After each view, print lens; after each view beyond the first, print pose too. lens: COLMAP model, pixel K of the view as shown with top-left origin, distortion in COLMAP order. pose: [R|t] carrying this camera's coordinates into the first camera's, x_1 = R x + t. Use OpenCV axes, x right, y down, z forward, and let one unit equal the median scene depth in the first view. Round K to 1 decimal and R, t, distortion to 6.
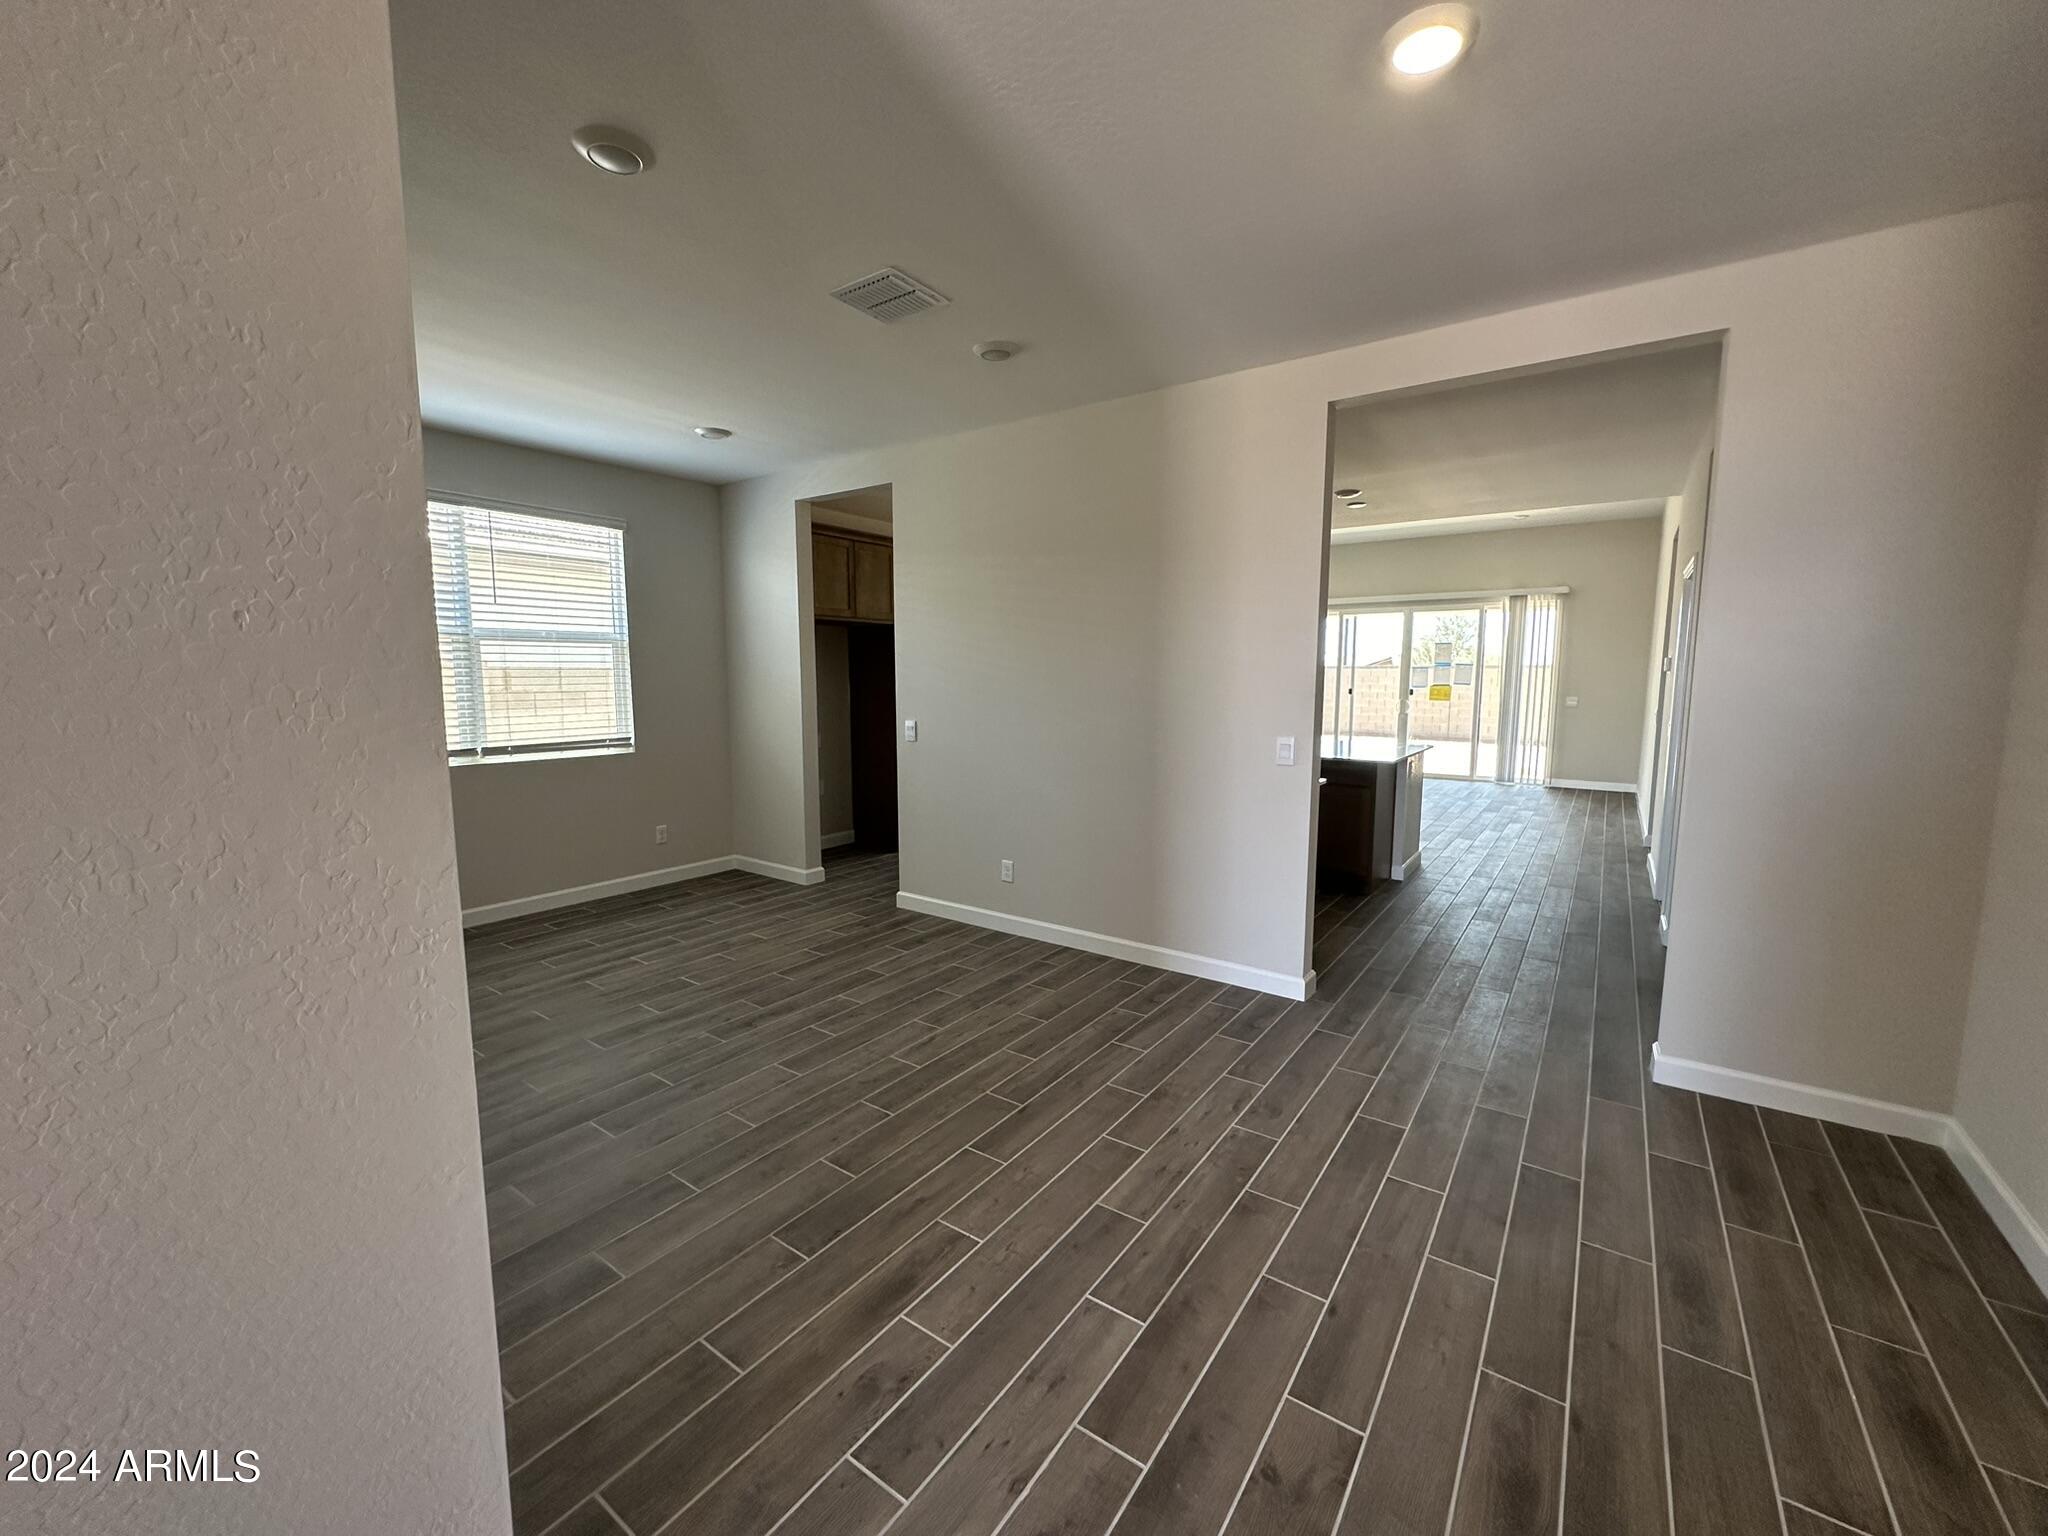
lens RADIAL K [[820.8, 0, 1020.1], [0, 820.8, 774.8], [0, 0, 1]] dist [-0.001561, 0.000005]
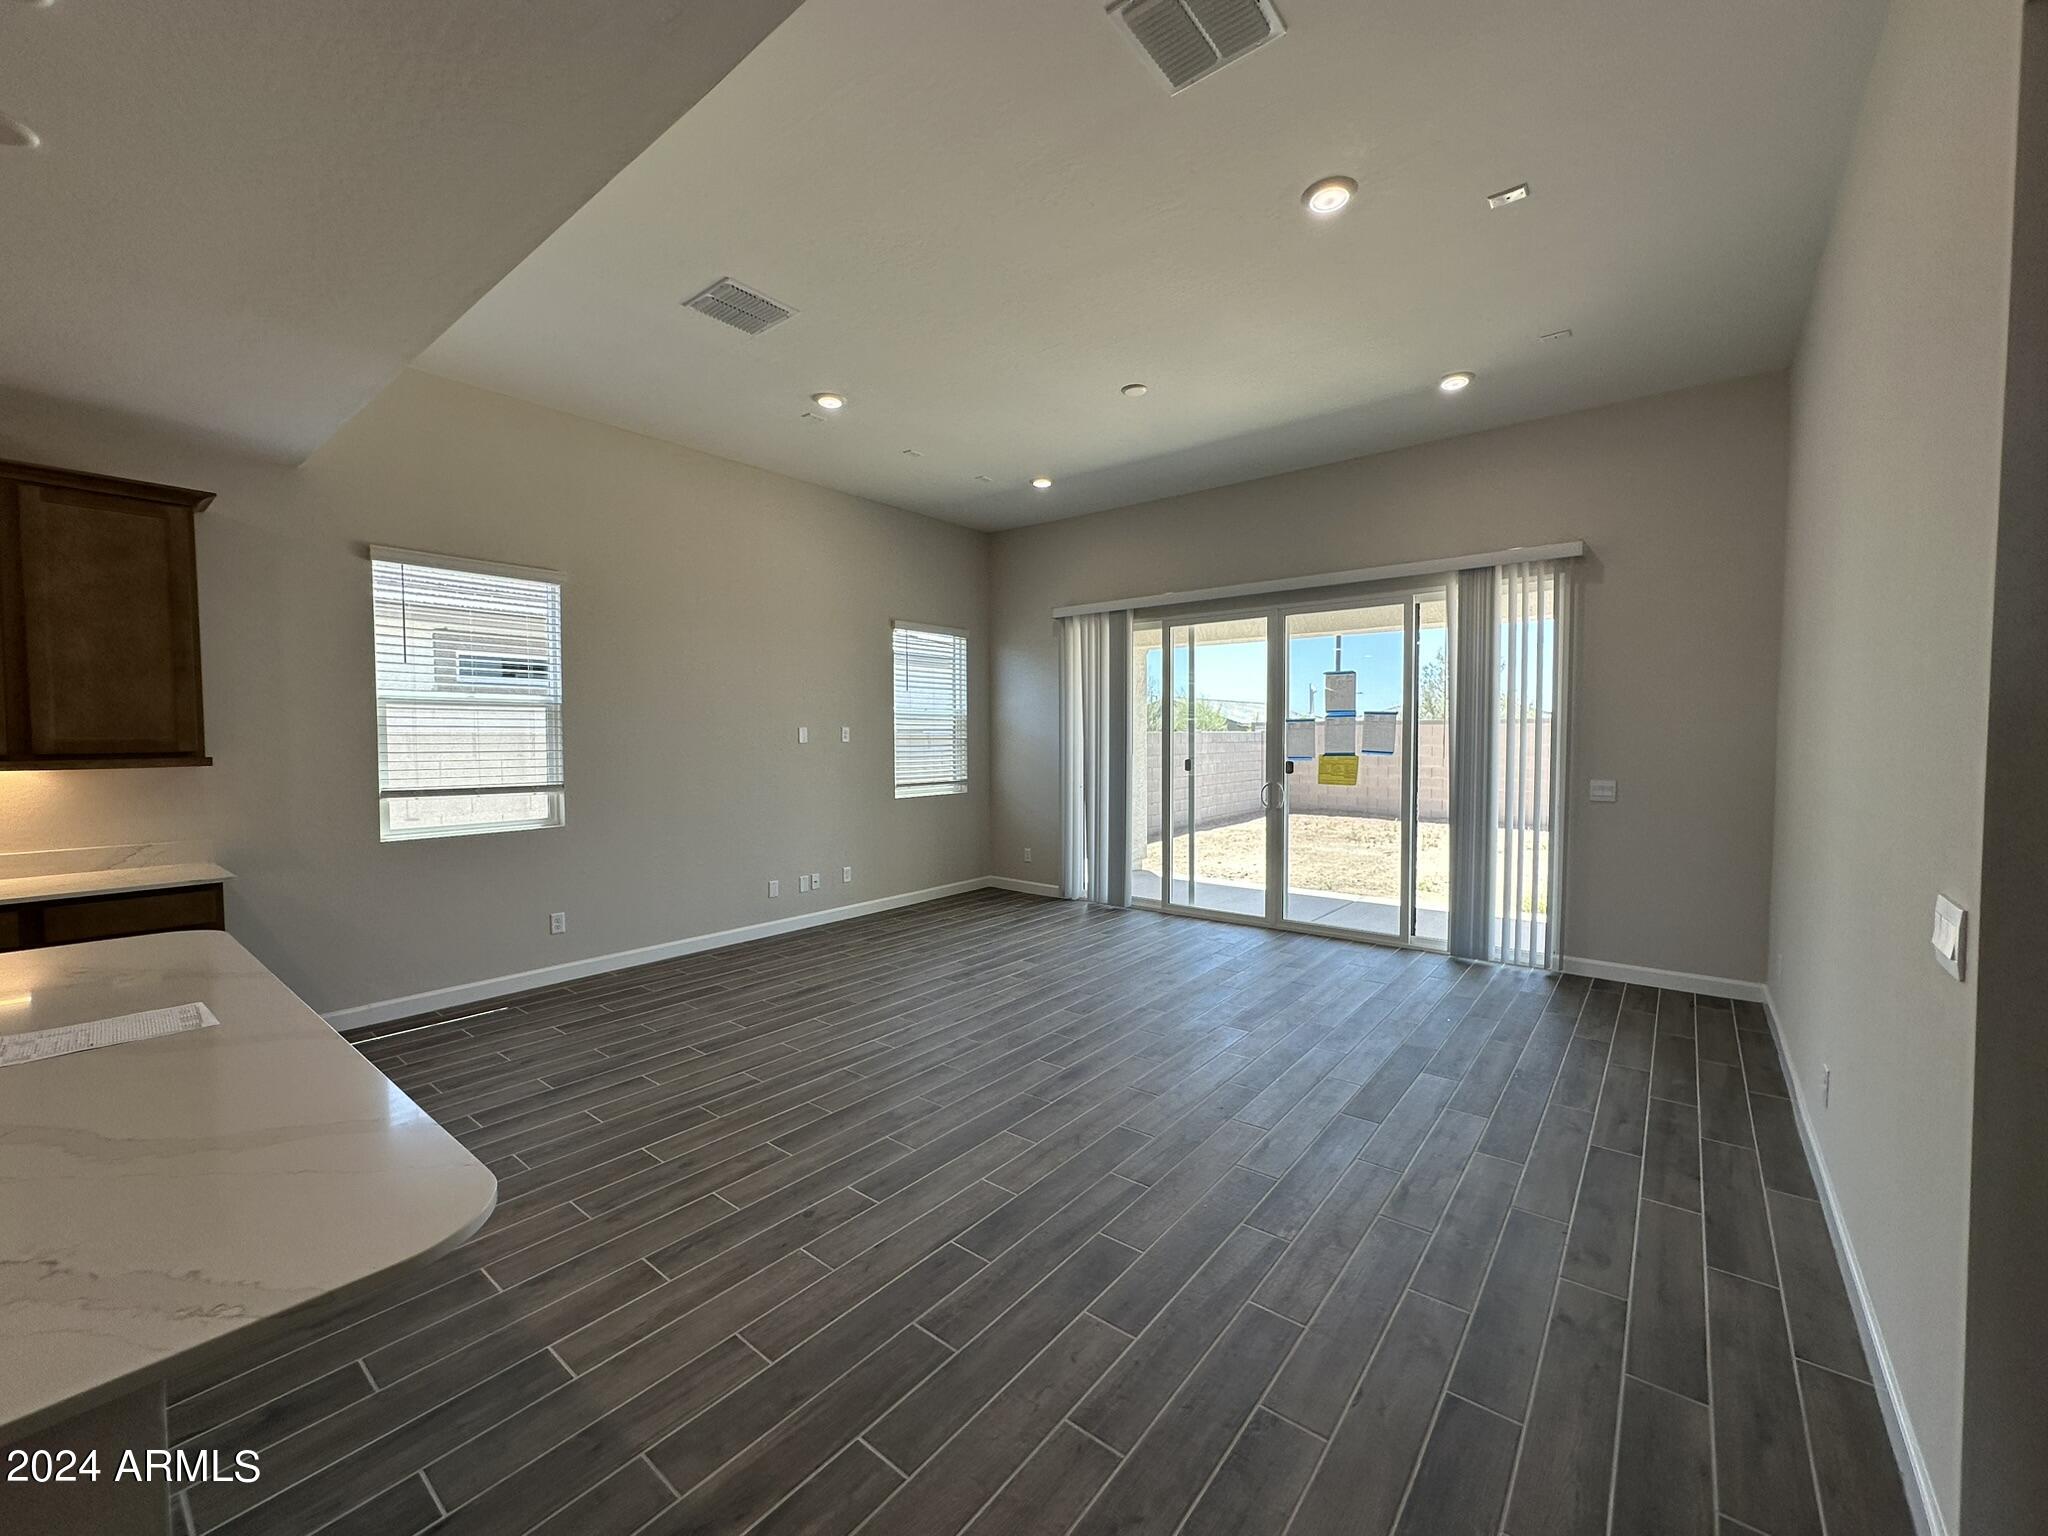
lens RADIAL K [[820.8, 0, 1026.2], [0, 820.8, 765.1], [0, 0, 1]] dist [-0.001561, 0.000005]
pose [[0.999982, 0.002970, 0.005235, 0.308084], [-0.002471, 0.995672, -0.092904, -0.053153], [-0.005488, 0.092889, 0.995661, 0.480556]]
